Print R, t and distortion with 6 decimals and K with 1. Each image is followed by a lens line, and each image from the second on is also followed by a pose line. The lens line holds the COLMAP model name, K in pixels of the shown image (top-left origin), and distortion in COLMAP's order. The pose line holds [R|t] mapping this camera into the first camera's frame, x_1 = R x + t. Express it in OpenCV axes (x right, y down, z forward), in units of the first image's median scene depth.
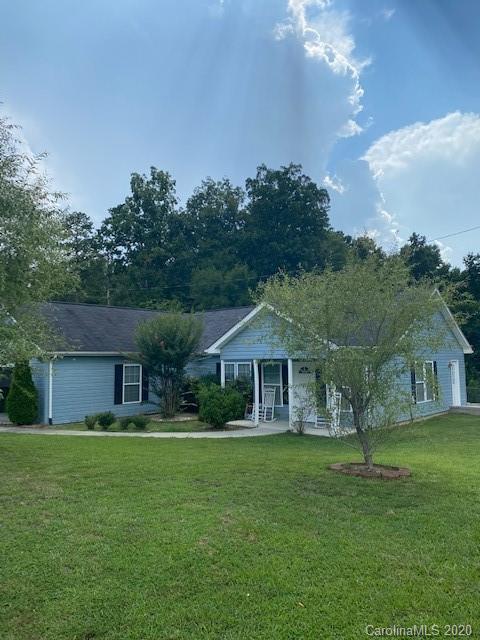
lens RADIAL K [[484.7, 0, 240.0], [0, 484.7, 320.0], [0, 0, 1]] dist [-0.001406, -0.000428]
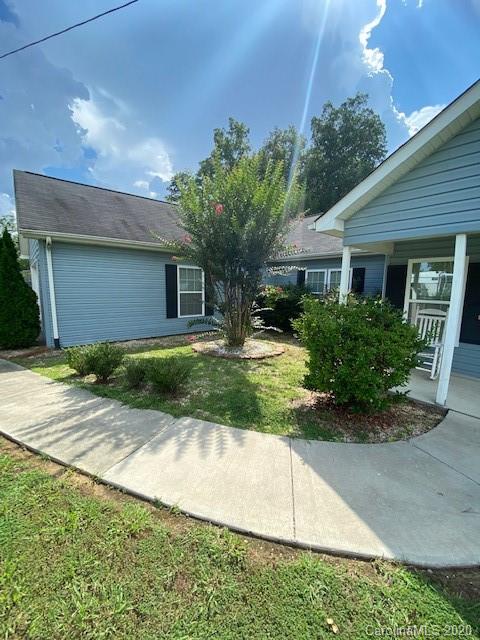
lens RADIAL K [[257.9, 0, 240.0], [0, 257.9, 320.0], [0, 0, 1]] dist [0.013920, -0.017791]
pose [[0.987883, 0.054312, -0.145388, -0.083771], [-0.020904, 0.974797, 0.222113, 0.082372], [0.153787, -0.216382, 0.964120, 0.610660]]
